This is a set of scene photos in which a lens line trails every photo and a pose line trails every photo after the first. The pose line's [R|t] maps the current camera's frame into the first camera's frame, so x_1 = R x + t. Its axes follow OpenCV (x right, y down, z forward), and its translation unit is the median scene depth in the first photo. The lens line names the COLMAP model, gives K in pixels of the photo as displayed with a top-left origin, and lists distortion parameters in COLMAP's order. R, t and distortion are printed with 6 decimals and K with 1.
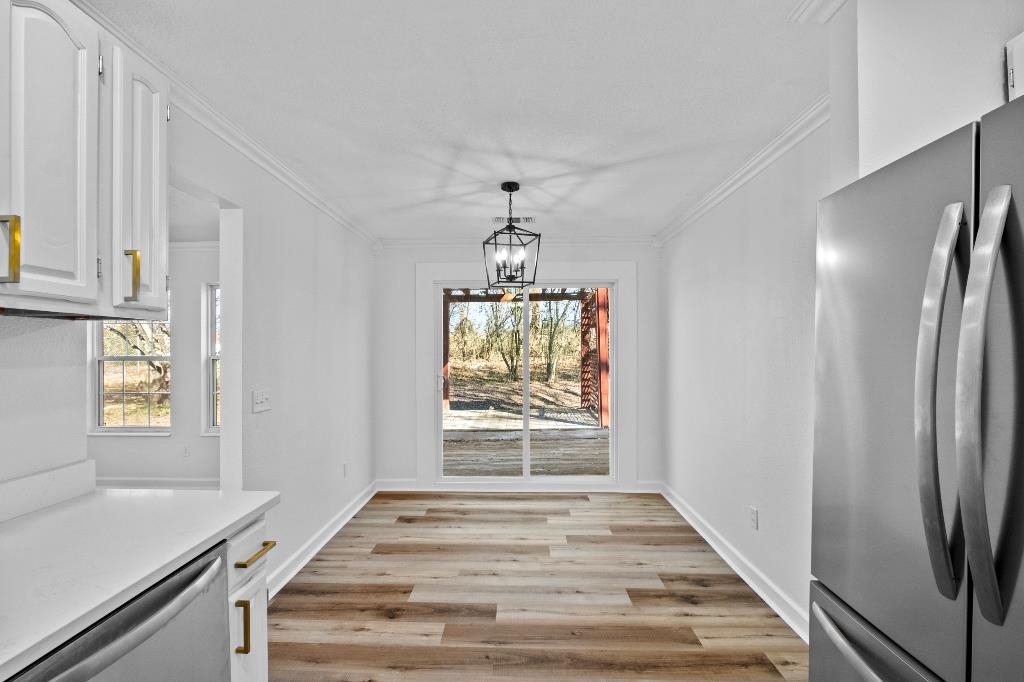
lens RADIAL K [[451.0, 0, 507.1], [0, 451.0, 349.8], [0, 0, 1]] dist [-0.001344, -0.000168]
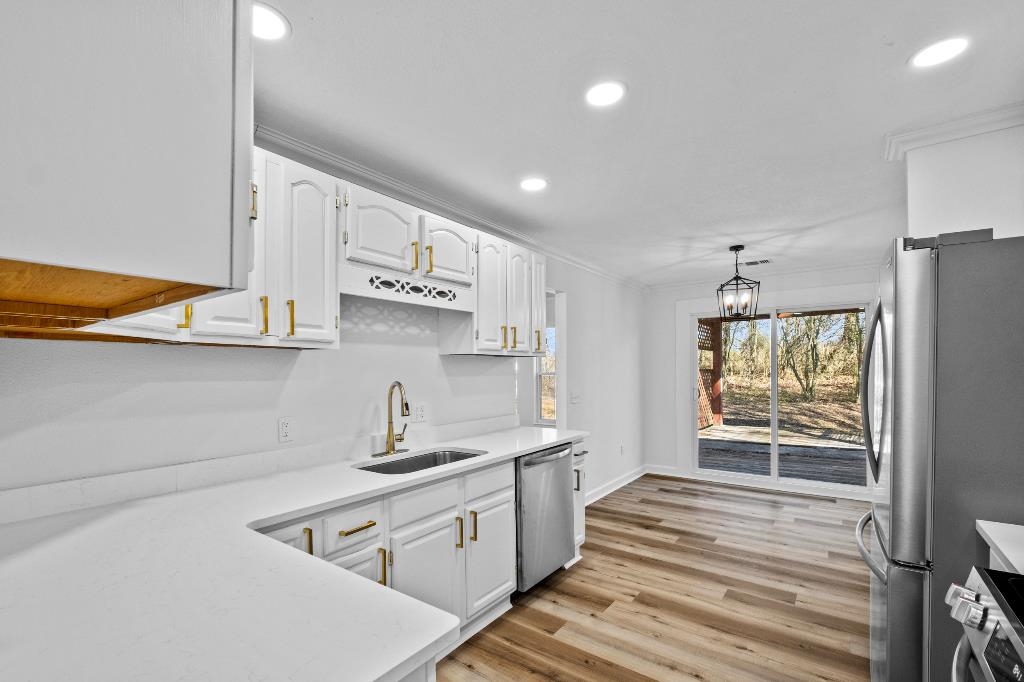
lens RADIAL K [[452.5, 0, 509.3], [0, 452.5, 370.6], [0, 0, 1]] dist [-0.000113, 0.000026]
pose [[0.822966, -0.002552, -0.568085, 0.180168], [0.005734, 0.999976, 0.003813, 0.000151], [0.568061, -0.006396, 0.822961, -0.432175]]
